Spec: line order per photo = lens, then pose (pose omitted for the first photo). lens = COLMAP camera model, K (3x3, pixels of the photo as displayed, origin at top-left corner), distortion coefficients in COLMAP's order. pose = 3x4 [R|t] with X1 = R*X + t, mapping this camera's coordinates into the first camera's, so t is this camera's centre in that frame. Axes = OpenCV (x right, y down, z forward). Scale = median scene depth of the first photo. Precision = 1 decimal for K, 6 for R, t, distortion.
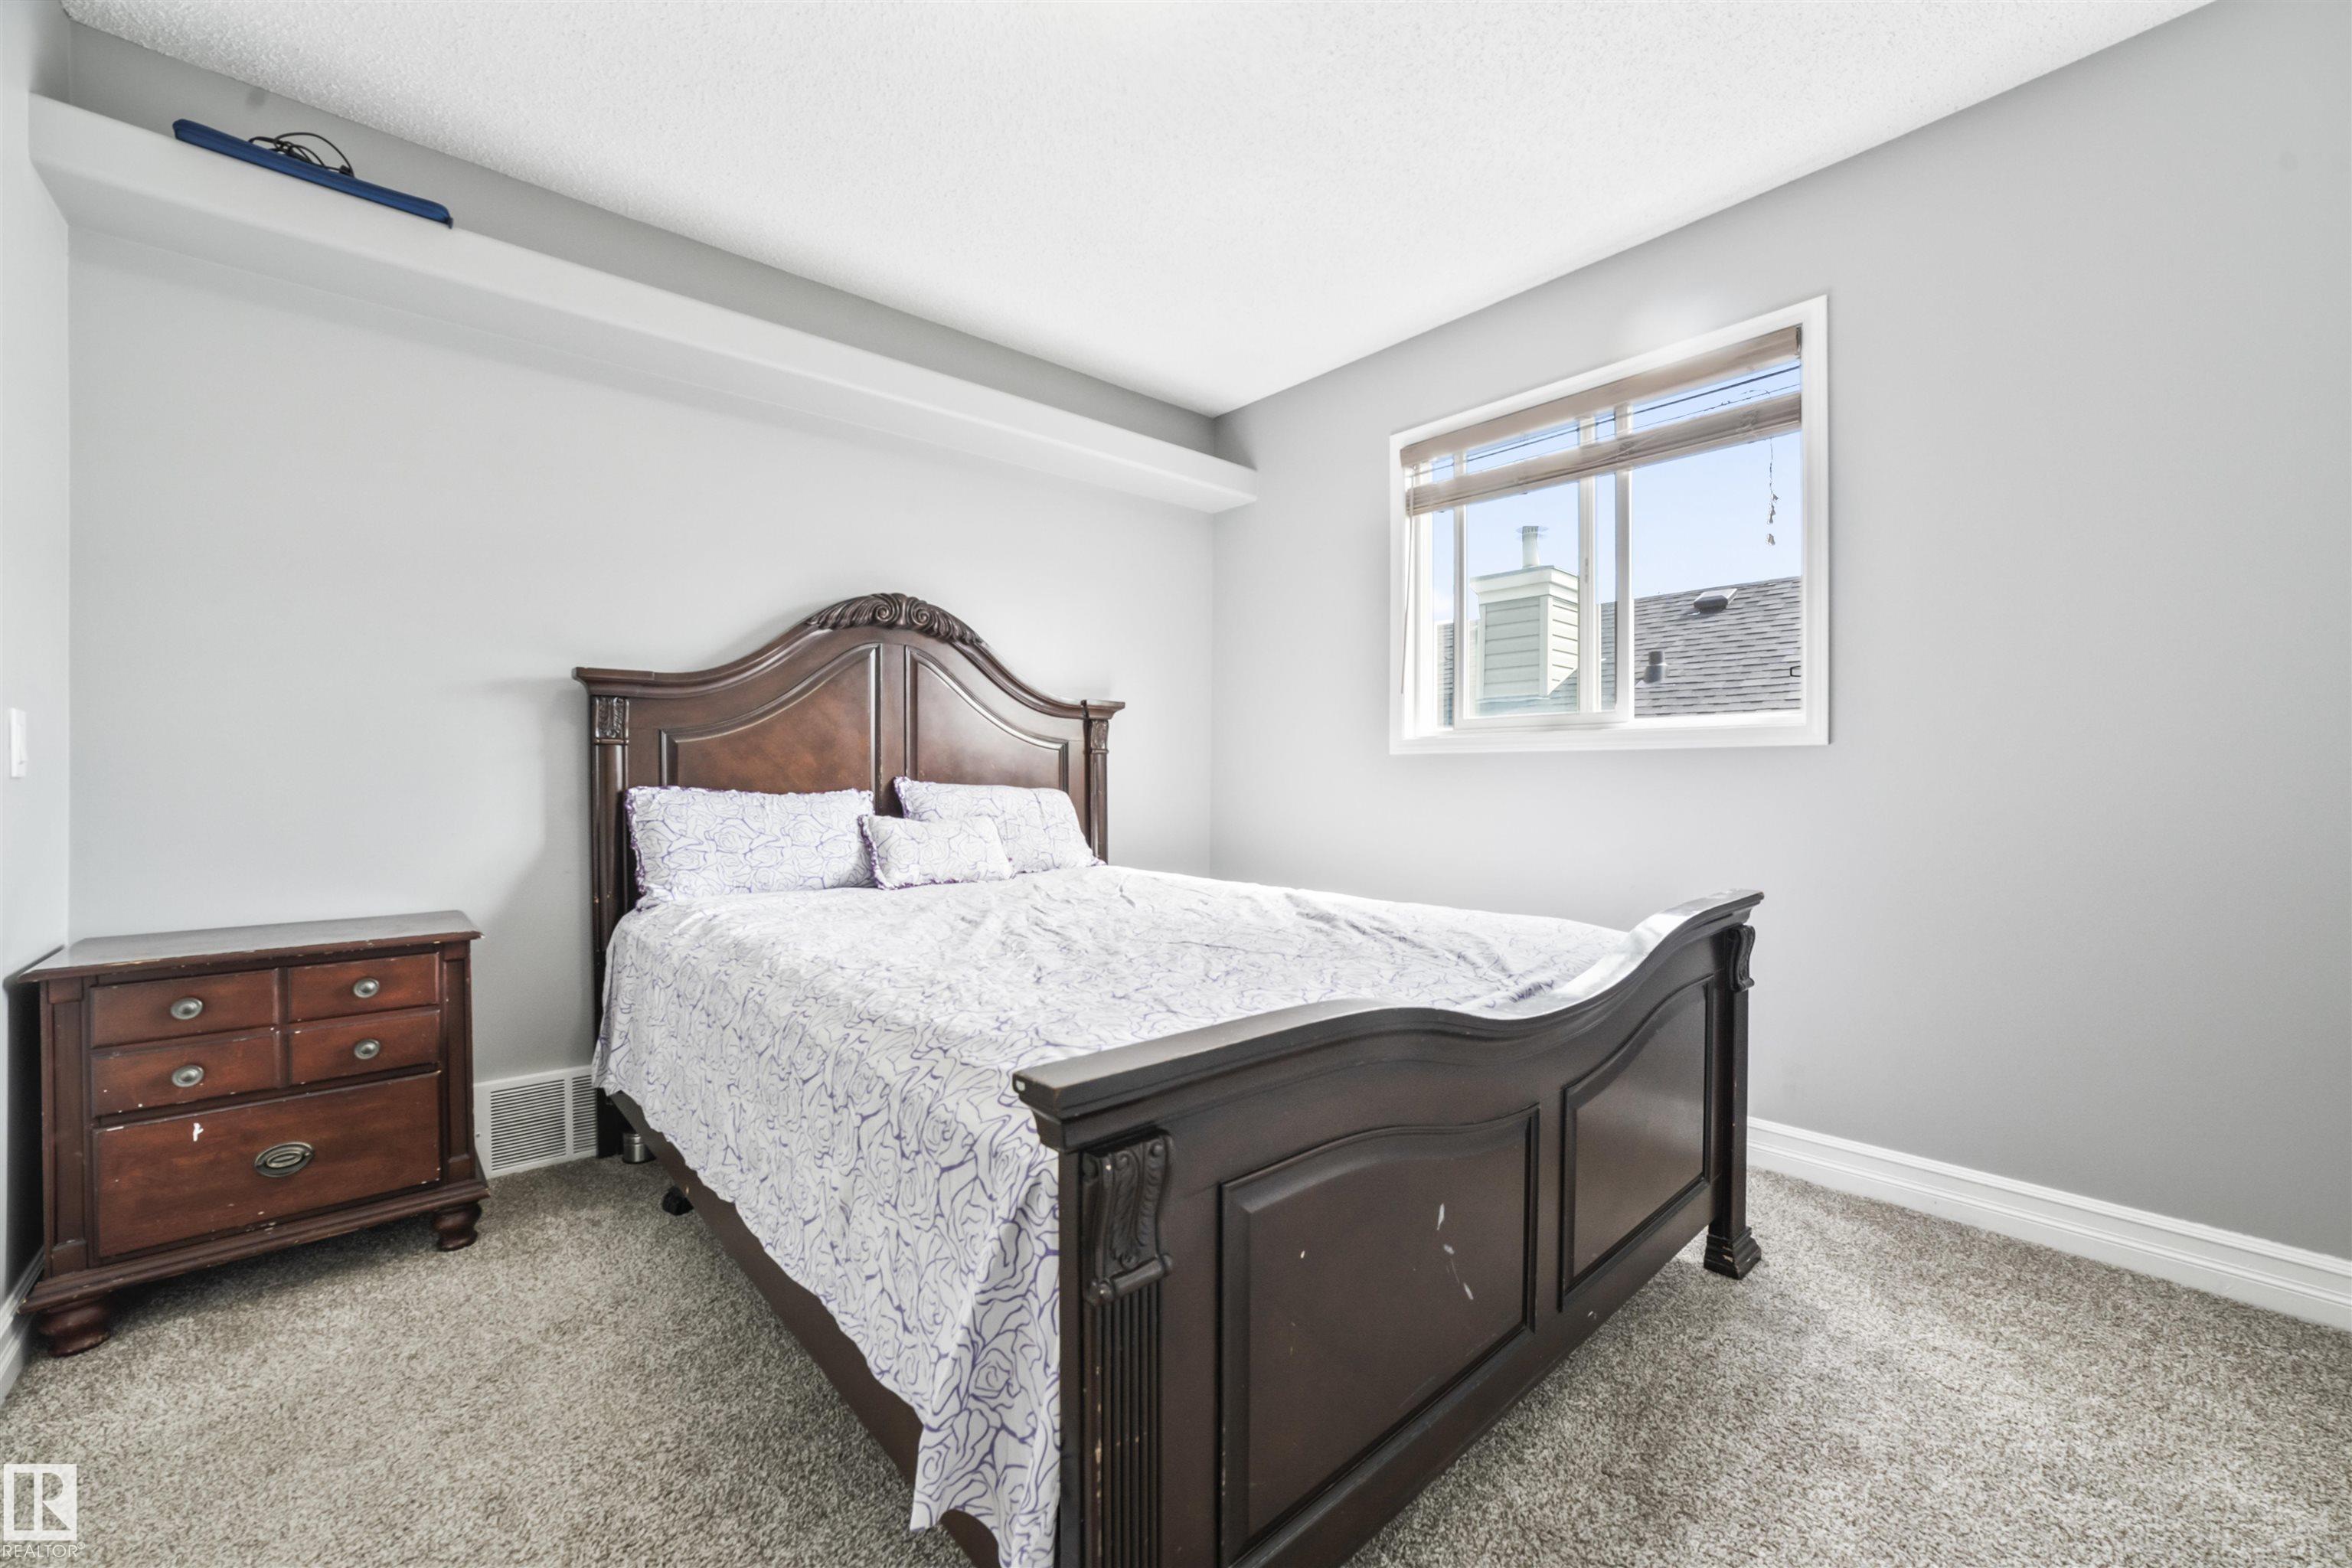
lens RADIAL K [[914.8, 0, 1183.2], [0, 914.8, 803.0], [0, 0, 1]] dist [-0.044420, 0.000292]
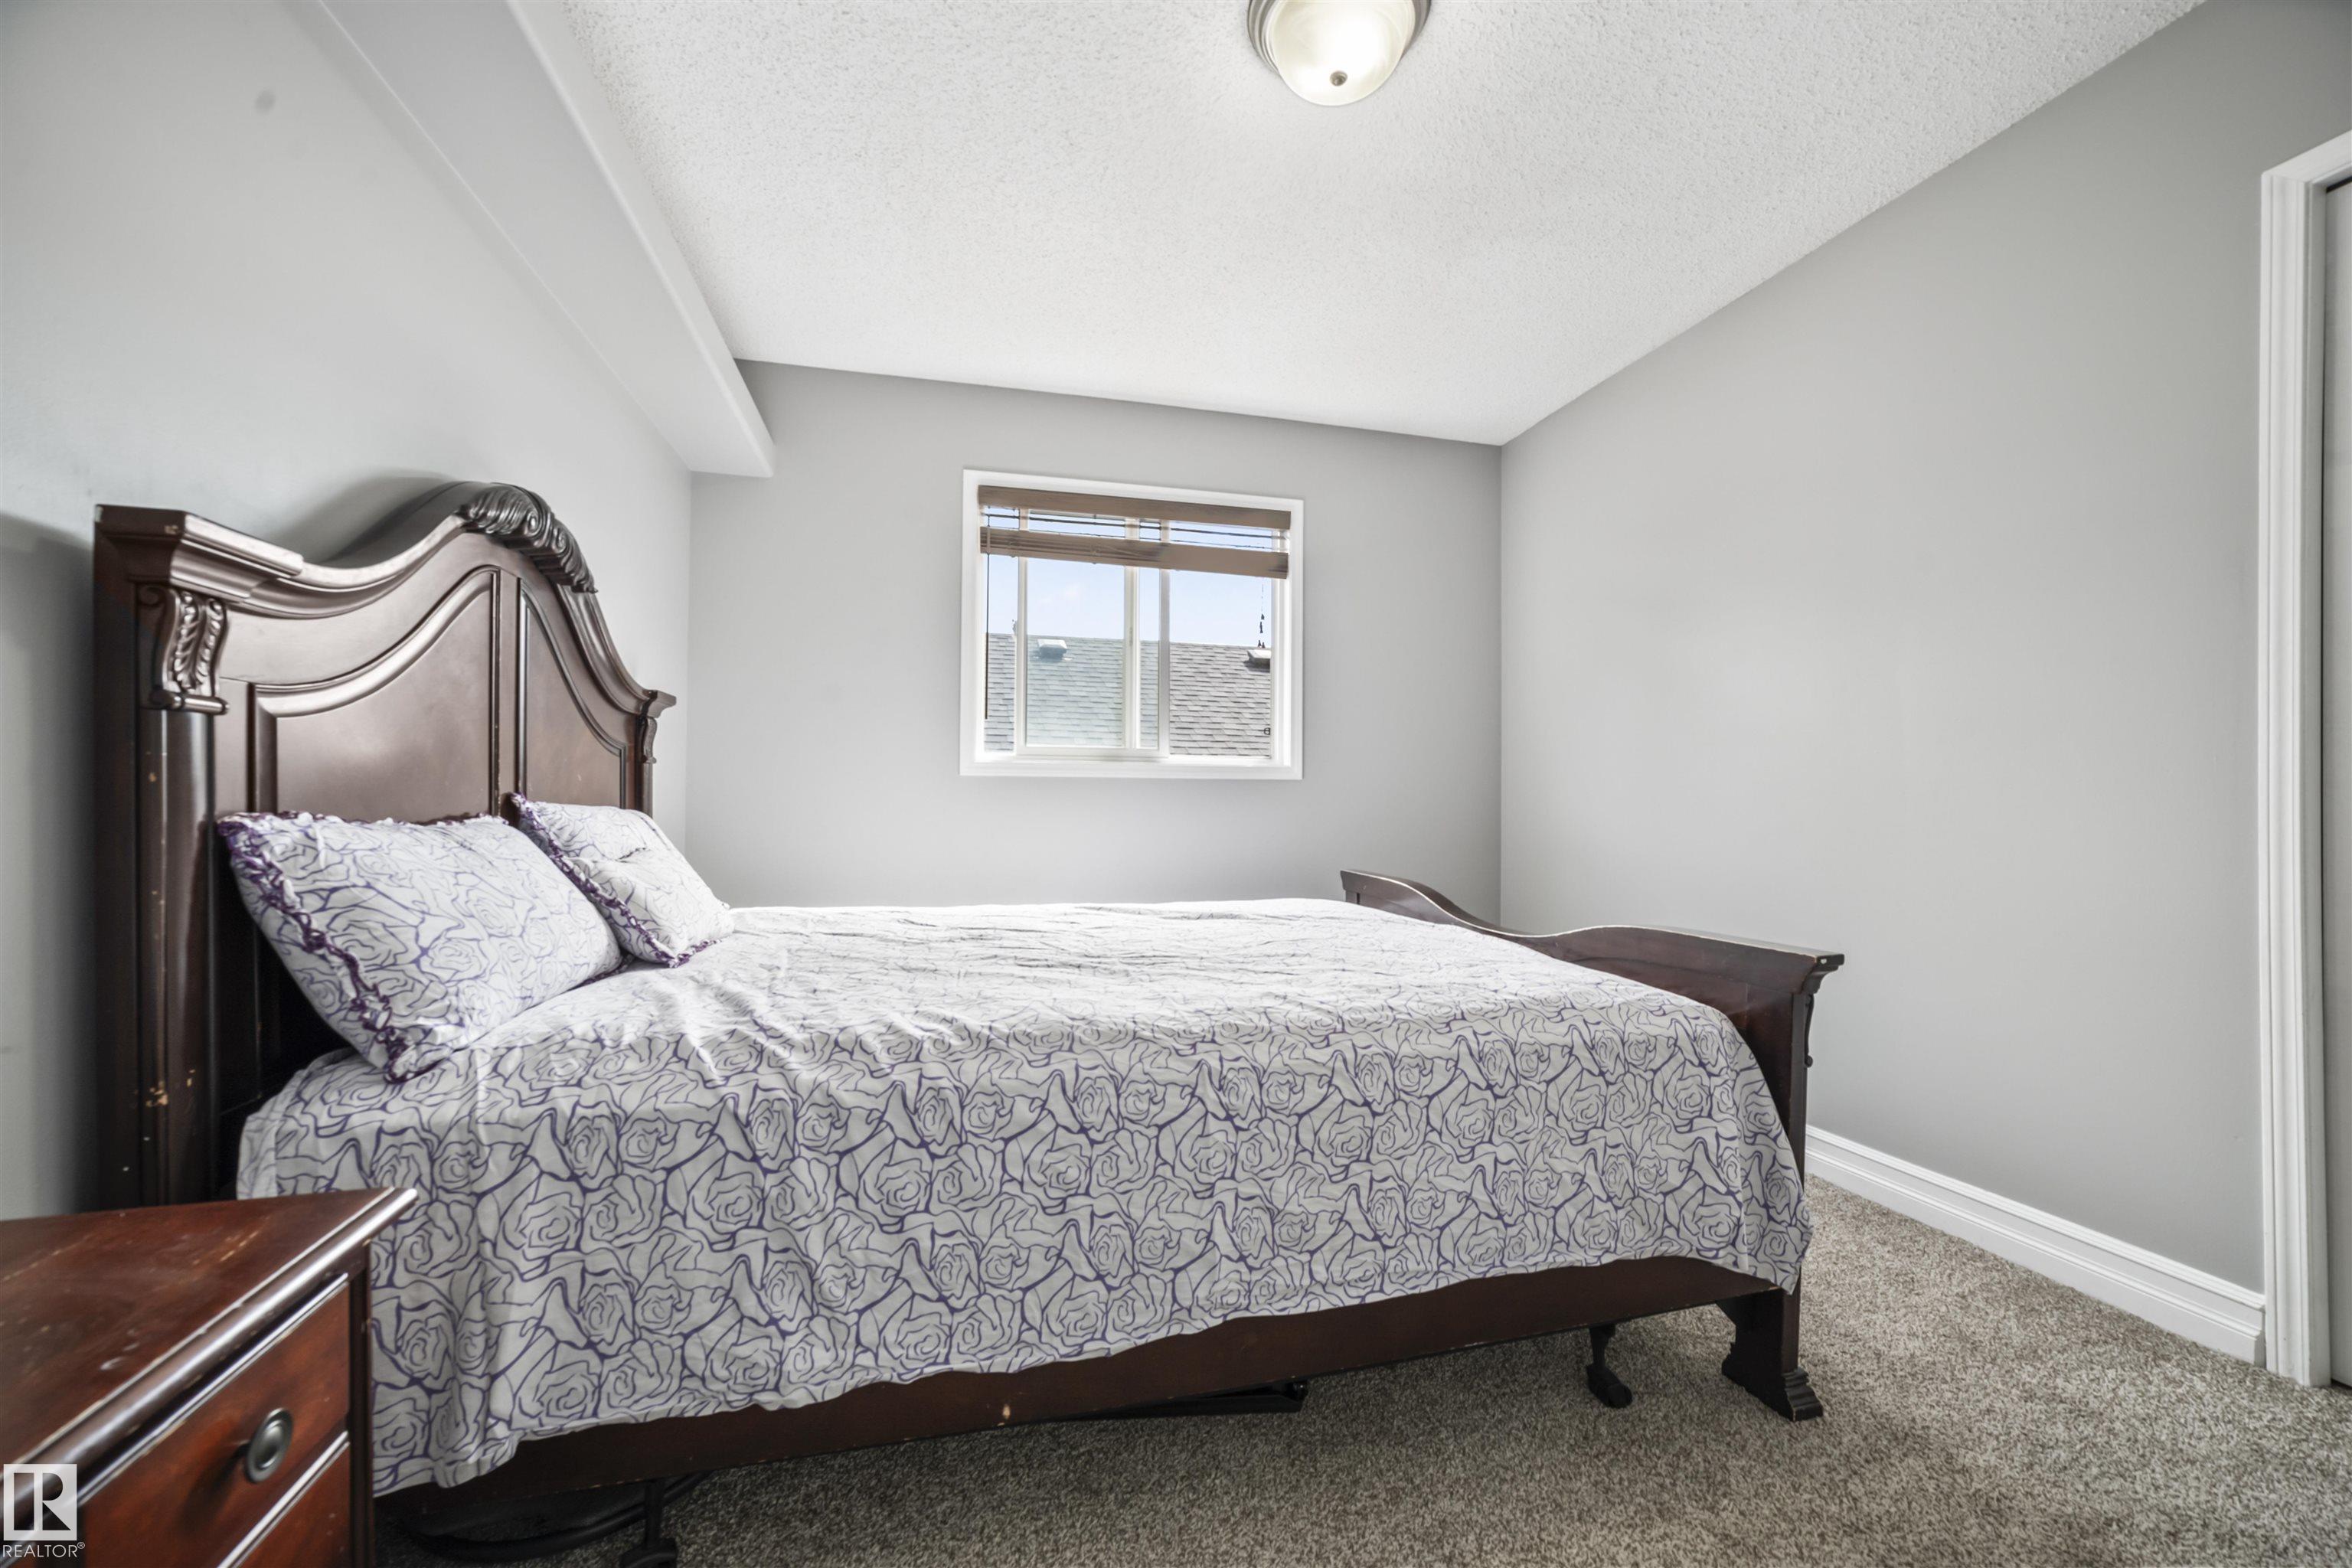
lens RADIAL K [[914.8, 0, 1183.2], [0, 914.8, 803.0], [0, 0, 1]] dist [-0.044420, 0.000292]
pose [[0.459986, -0.001897, 0.887924, -0.693533], [0.018765, 0.999795, -0.007585, -0.011363], [-0.887728, 0.020151, 0.459928, 0.360217]]
